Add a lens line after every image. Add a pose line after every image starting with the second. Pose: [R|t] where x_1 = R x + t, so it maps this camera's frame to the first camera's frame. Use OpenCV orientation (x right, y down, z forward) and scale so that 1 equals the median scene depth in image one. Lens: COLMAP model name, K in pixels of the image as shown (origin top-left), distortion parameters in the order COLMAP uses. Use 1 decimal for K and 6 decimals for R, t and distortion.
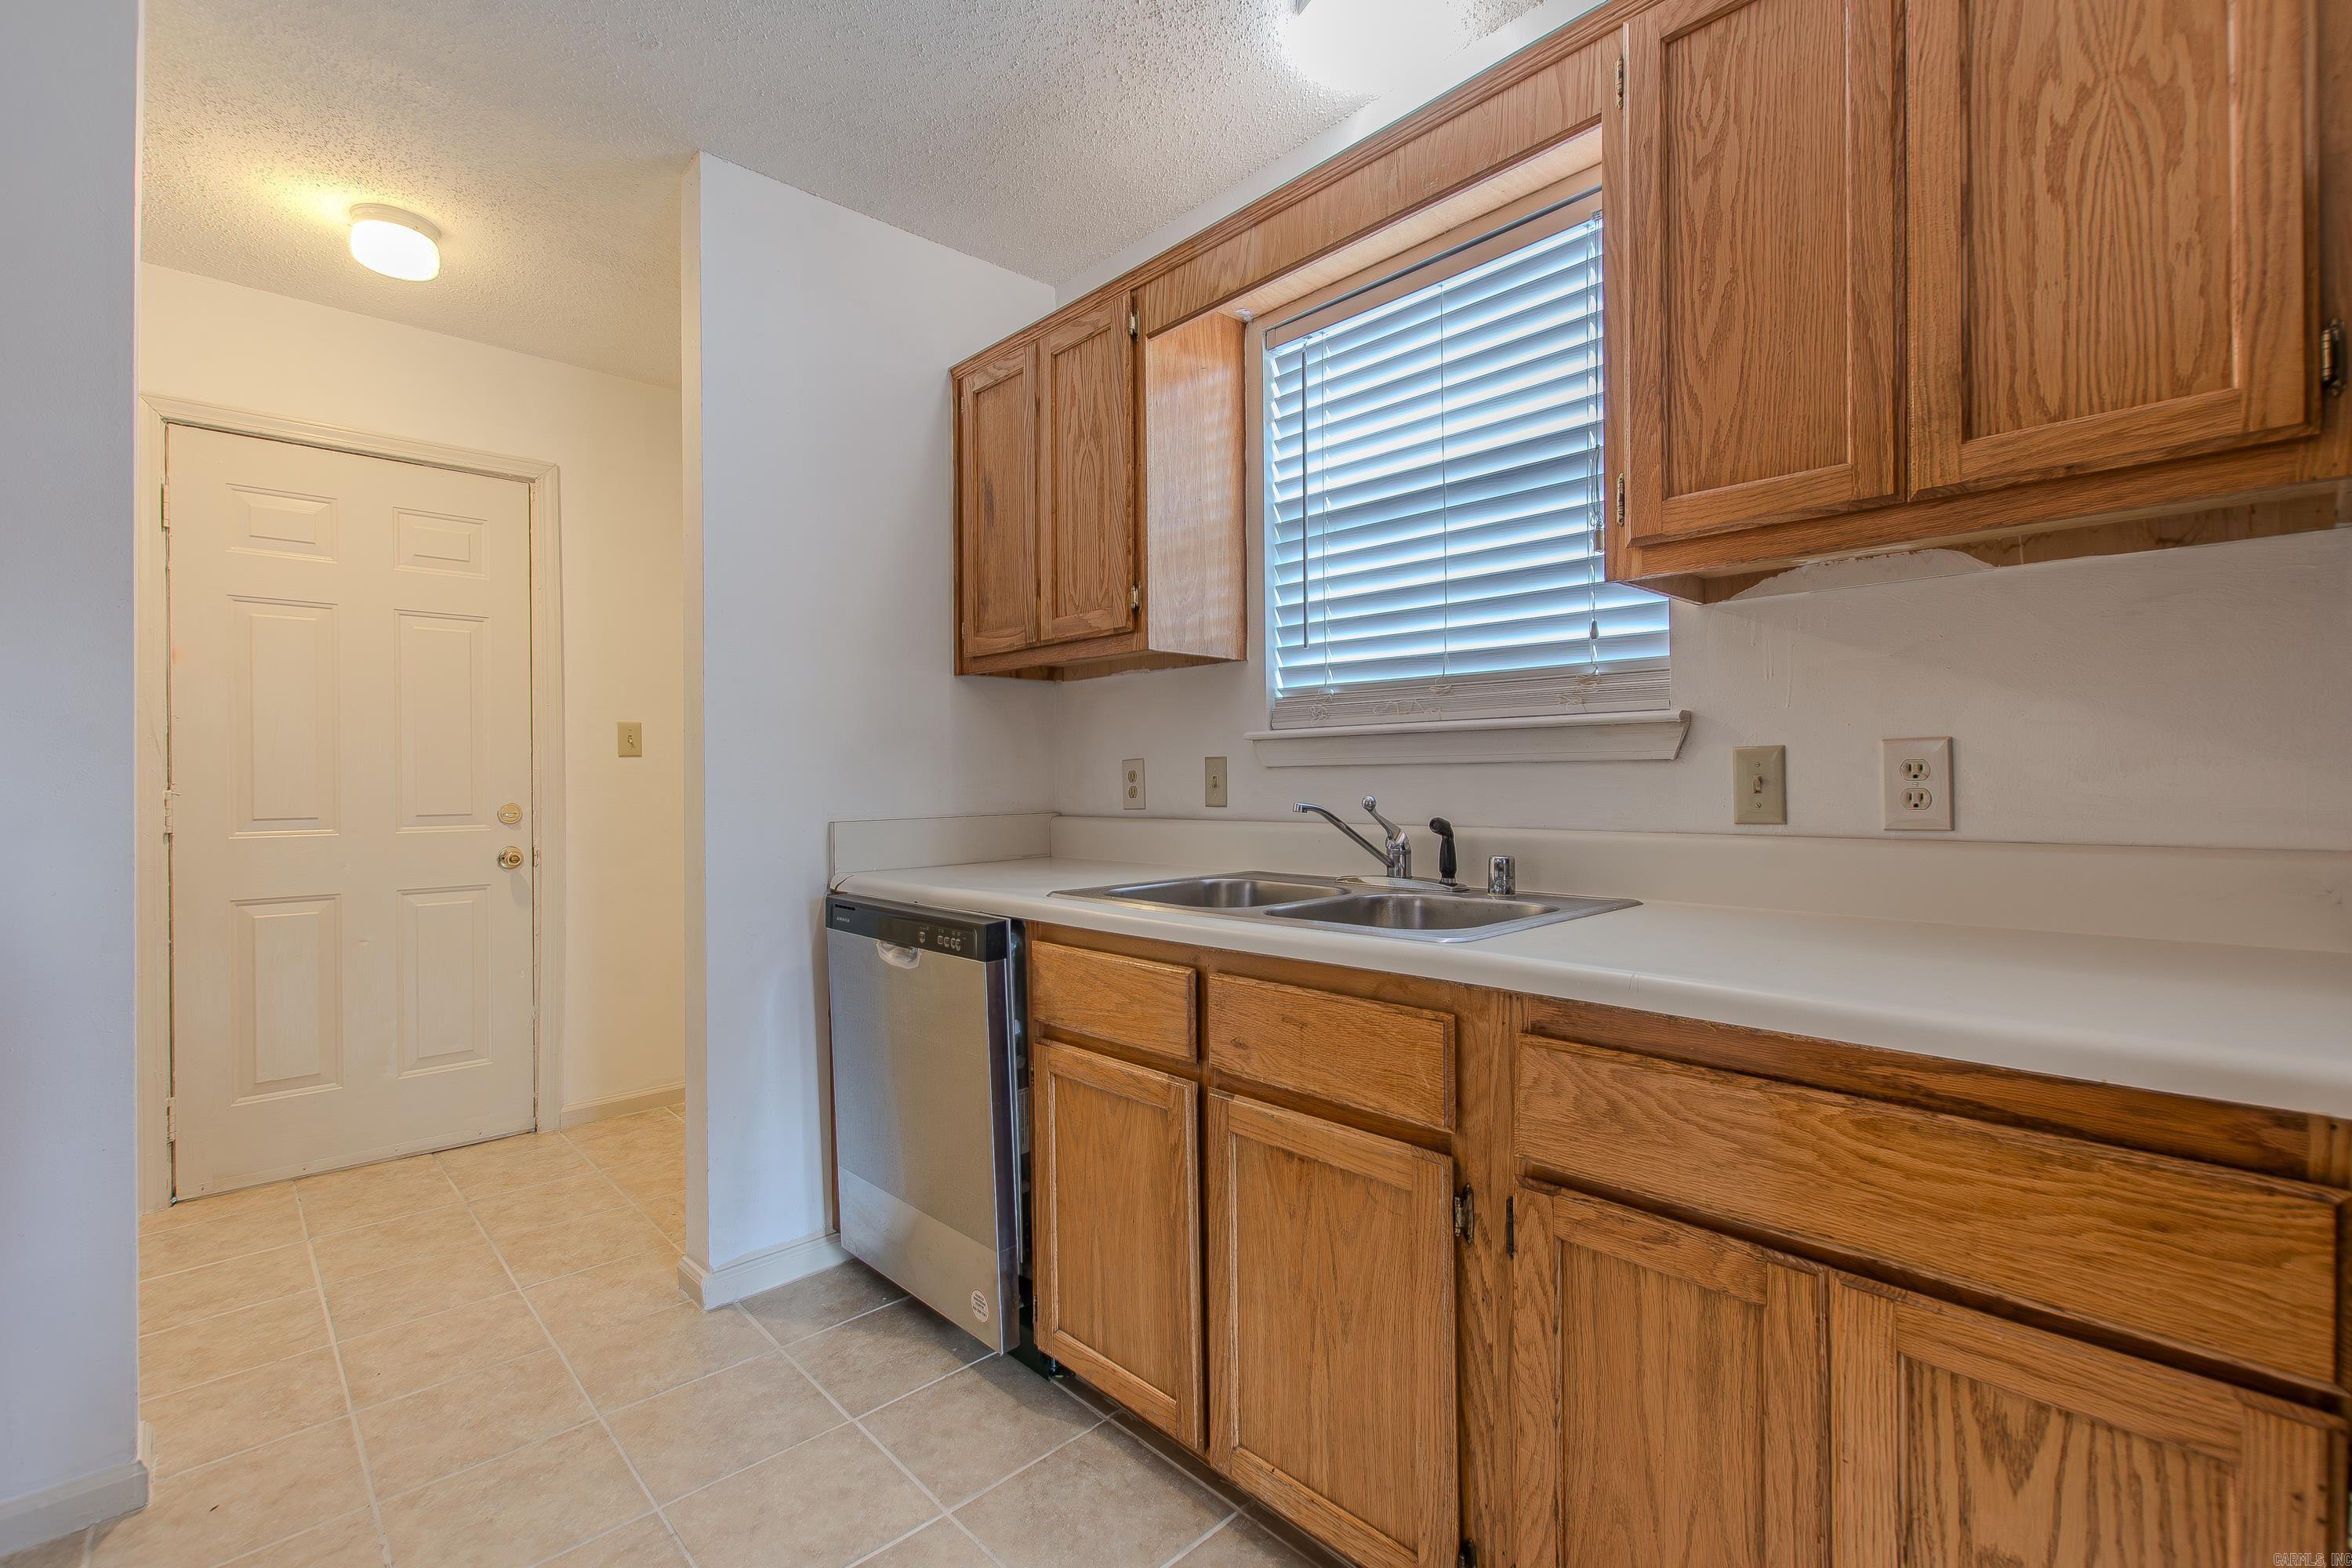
lens RADIAL K [[1024.7, 0, 1175.7], [0, 1024.7, 780.7], [0, 0, 1]] dist [0.003041, -0.001645]
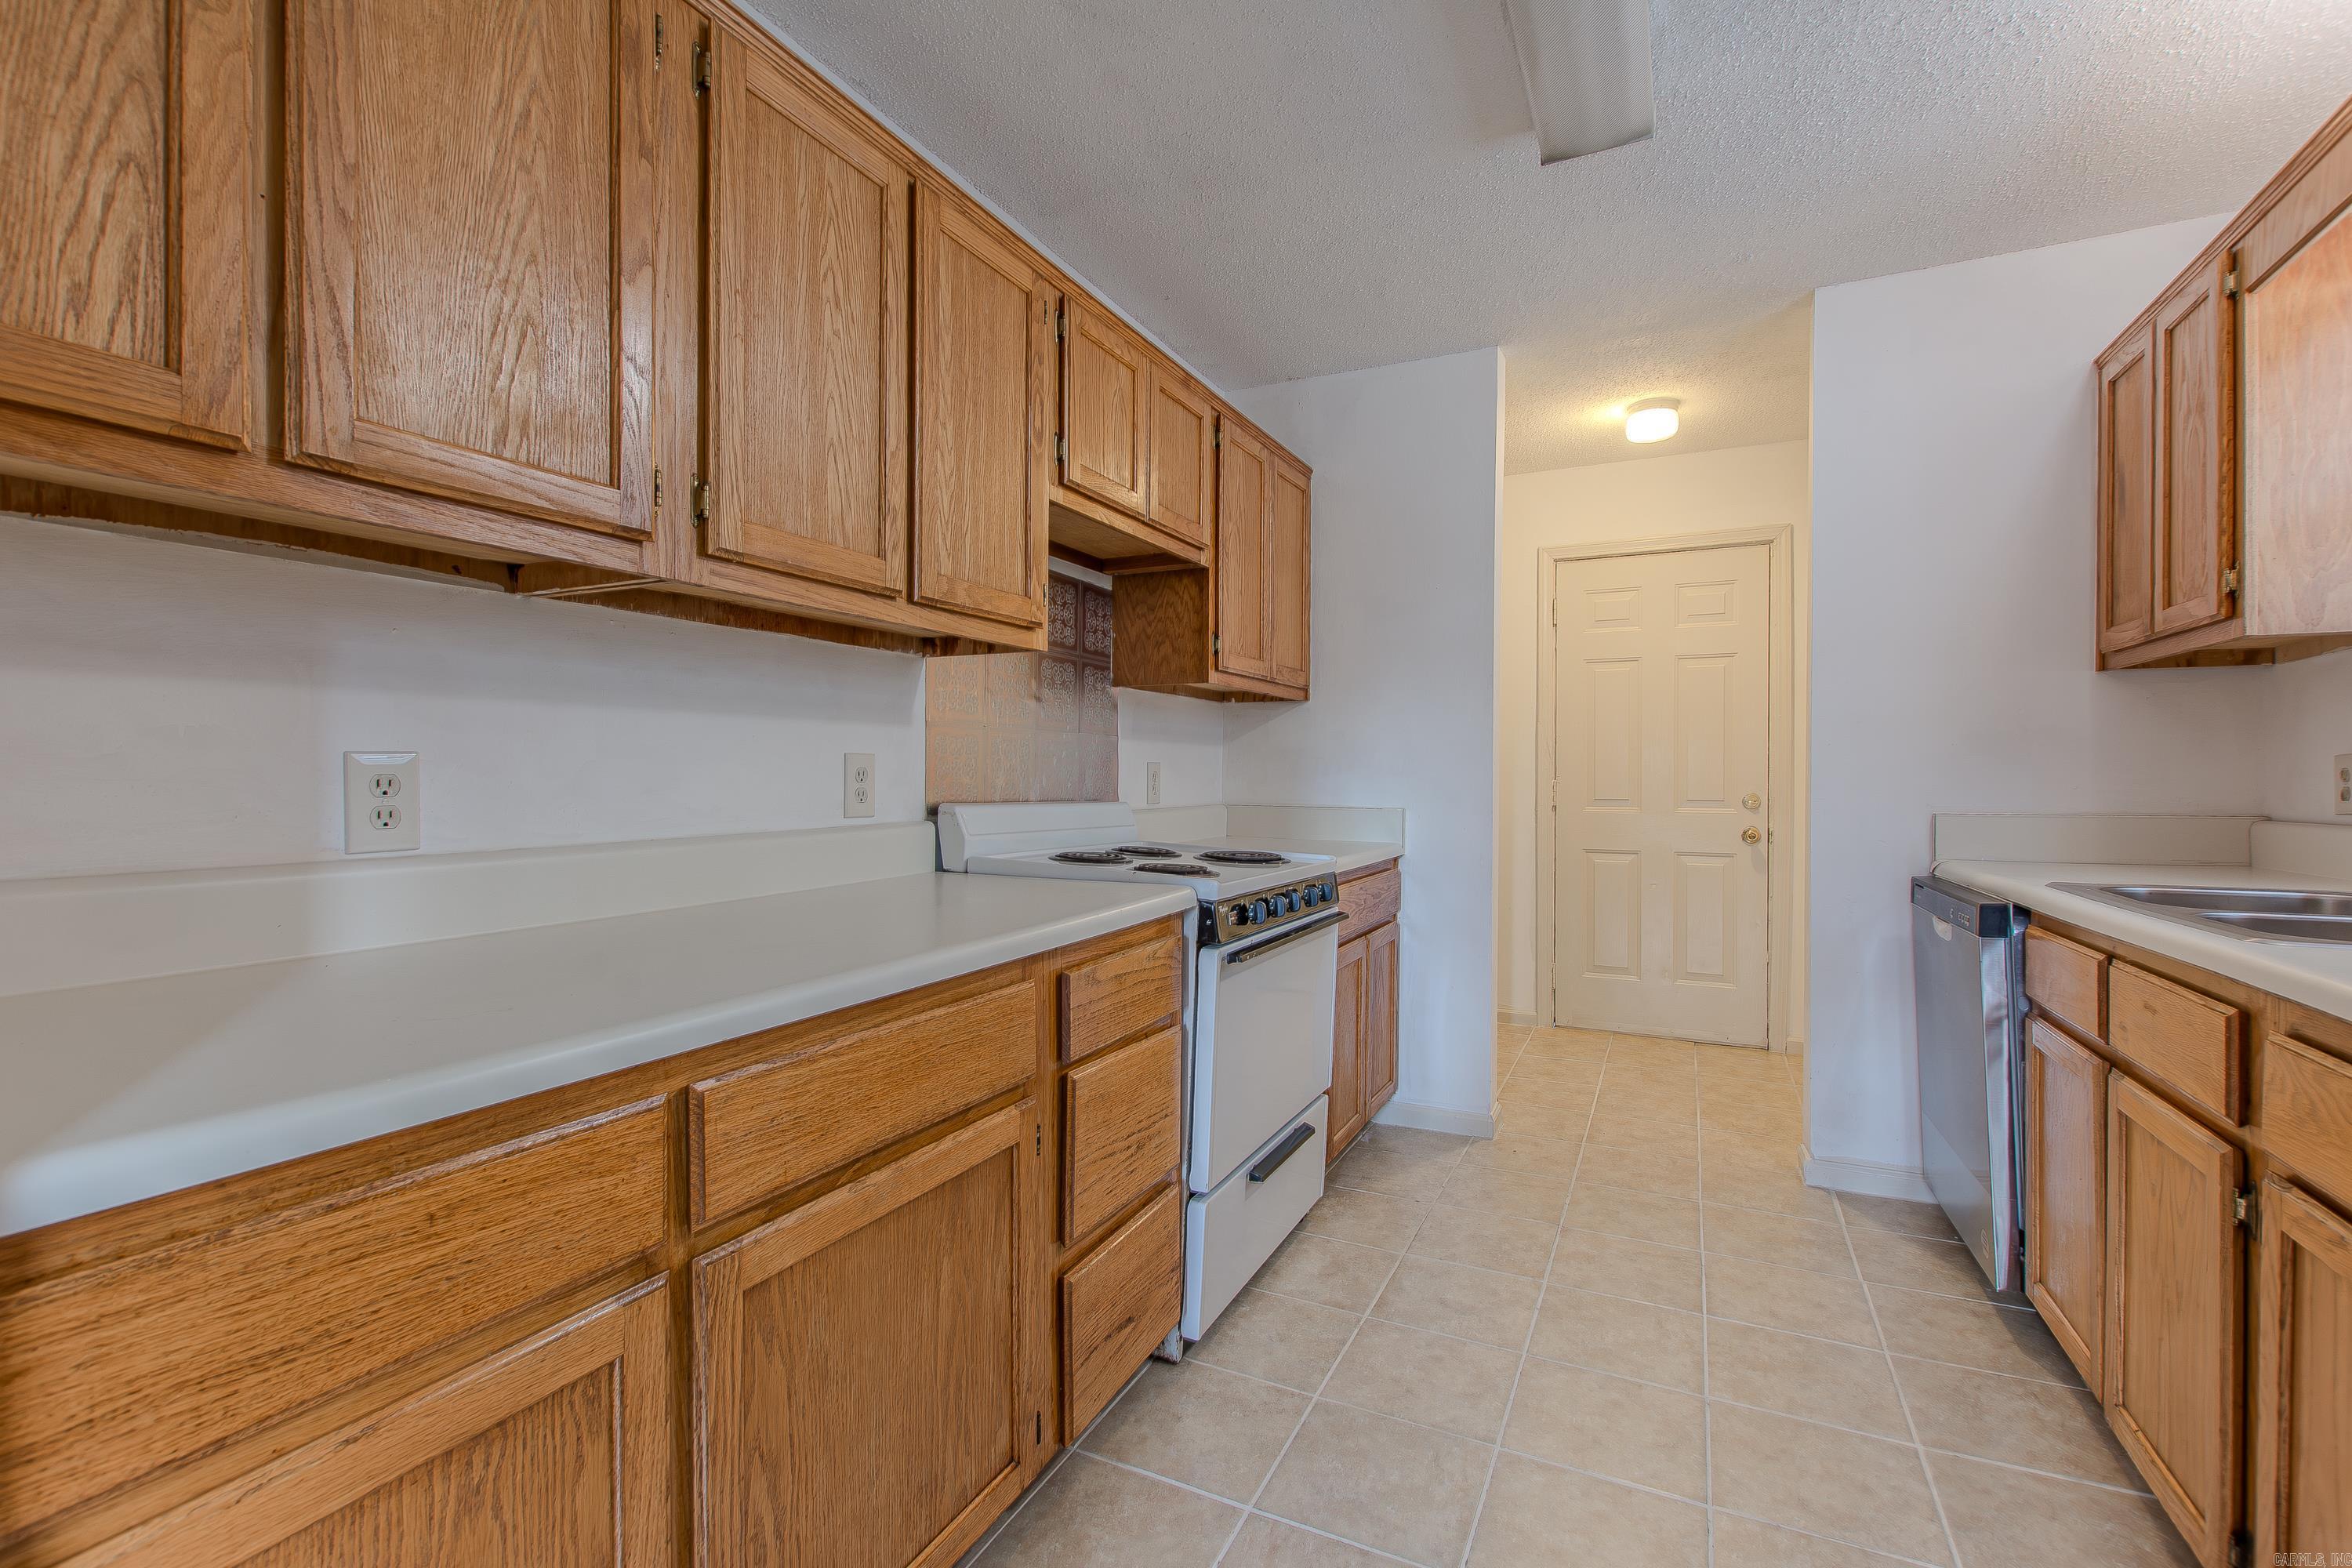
lens RADIAL K [[1024.7, 0, 1196.2], [0, 1024.7, 780.7], [0, 0, 1]] dist [0.003041, -0.001645]
pose [[0.356521, 0.009994, -0.934234, 1.461415], [-0.005484, 0.999948, 0.008605, -0.007416], [0.934271, 0.002055, 0.356557, -0.576150]]
